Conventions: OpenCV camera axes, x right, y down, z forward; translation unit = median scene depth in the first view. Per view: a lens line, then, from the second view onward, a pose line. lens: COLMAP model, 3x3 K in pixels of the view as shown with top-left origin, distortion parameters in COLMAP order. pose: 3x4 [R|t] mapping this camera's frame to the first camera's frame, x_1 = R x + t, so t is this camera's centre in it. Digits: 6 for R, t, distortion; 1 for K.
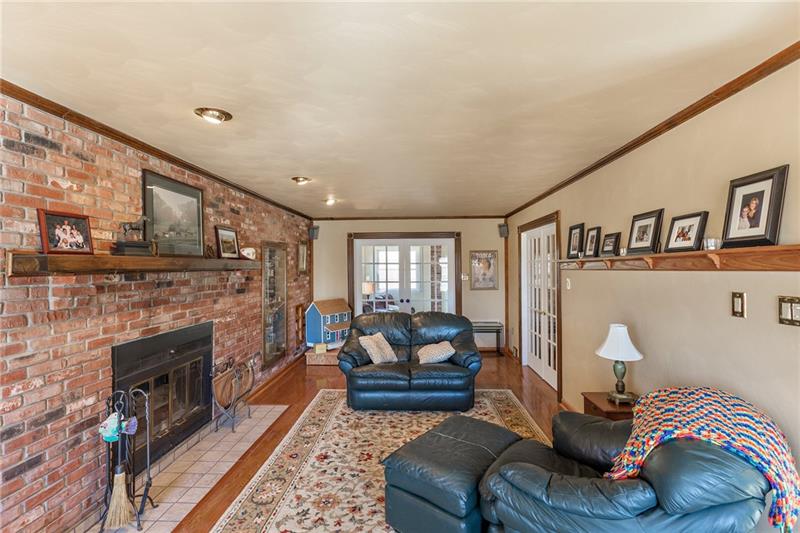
lens RADIAL K [[378.3, 0, 400.0], [0, 378.3, 266.5], [0, 0, 1]] dist [0.001364, 0.000099]
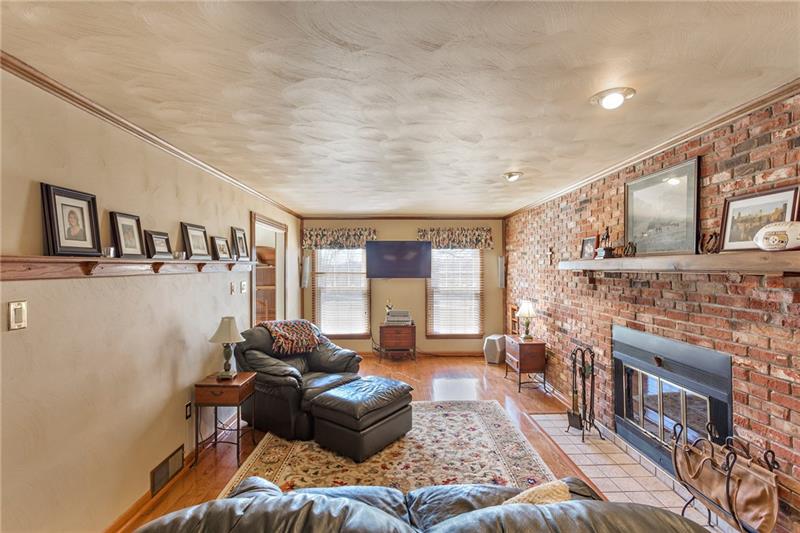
lens RADIAL K [[378.3, 0, 400.0], [0, 378.3, 266.5], [0, 0, 1]] dist [0.001364, 0.000099]
pose [[-0.997514, 0.012026, -0.069430, 0.086618], [0.012341, 0.999915, -0.004109, -0.003806], [0.069374, -0.004955, -0.997578, 1.928926]]
